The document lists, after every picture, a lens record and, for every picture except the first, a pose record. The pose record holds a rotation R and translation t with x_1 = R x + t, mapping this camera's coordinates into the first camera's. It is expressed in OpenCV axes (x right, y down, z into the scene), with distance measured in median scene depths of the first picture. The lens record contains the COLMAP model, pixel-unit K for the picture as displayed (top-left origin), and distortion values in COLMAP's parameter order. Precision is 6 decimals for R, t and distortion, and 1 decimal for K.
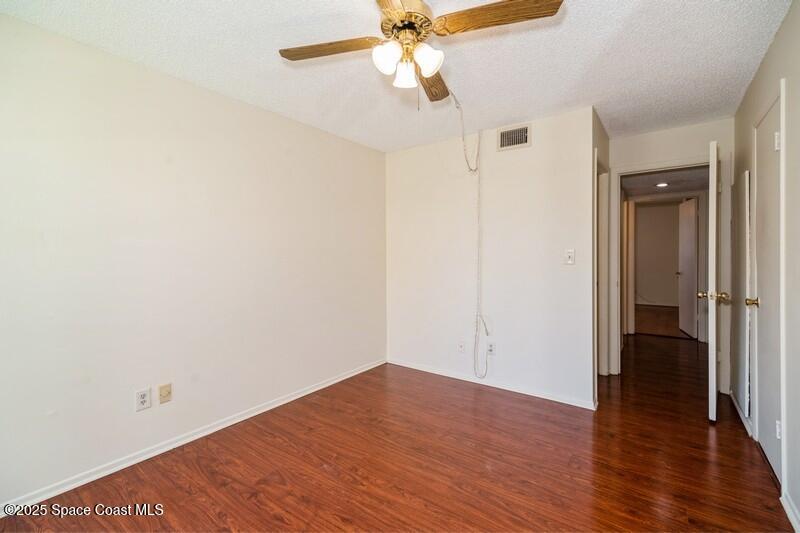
lens RADIAL K [[349.1, 0, 400.8], [0, 349.1, 261.3], [0, 0, 1]] dist [0.014341, 0.000090]
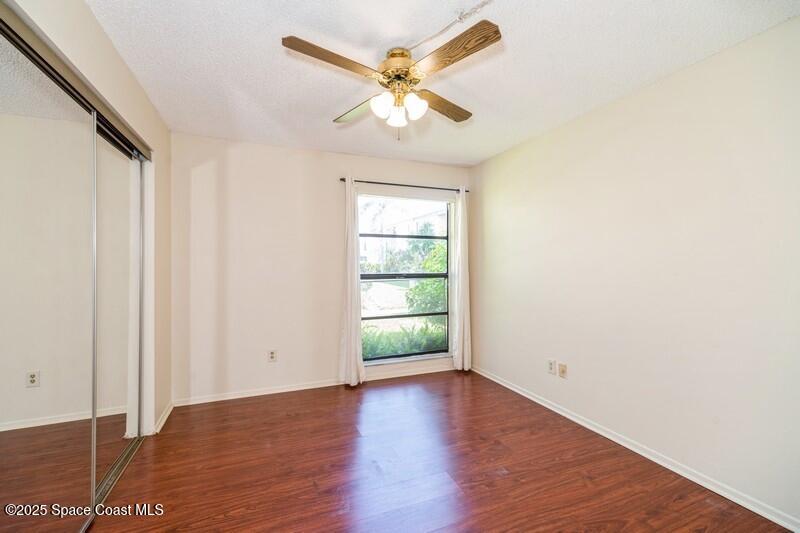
lens RADIAL K [[349.1, 0, 402.7], [0, 349.1, 263.2], [0, 0, 1]] dist [0.014341, 0.000090]
pose [[-0.516146, 0.006484, -0.856476, 0.773933], [-0.007837, 0.999894, 0.012293, -0.034757], [0.856465, 0.013057, -0.516040, 1.201113]]
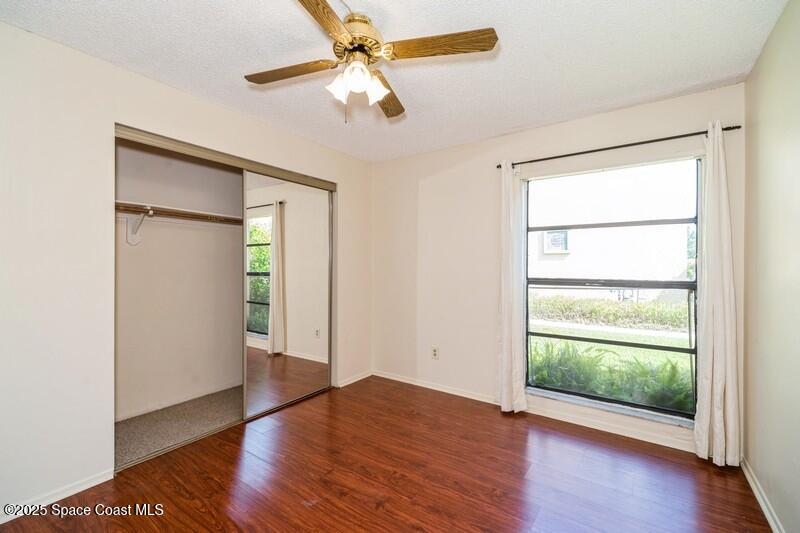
lens RADIAL K [[349.1, 0, 401.3], [0, 349.1, 264.3], [0, 0, 1]] dist [0.014341, 0.000090]
pose [[-0.999574, 0.005107, -0.028739, 0.349006], [0.004763, 0.999916, 0.012035, -0.032333], [0.028798, 0.011893, -0.999514, 1.359554]]
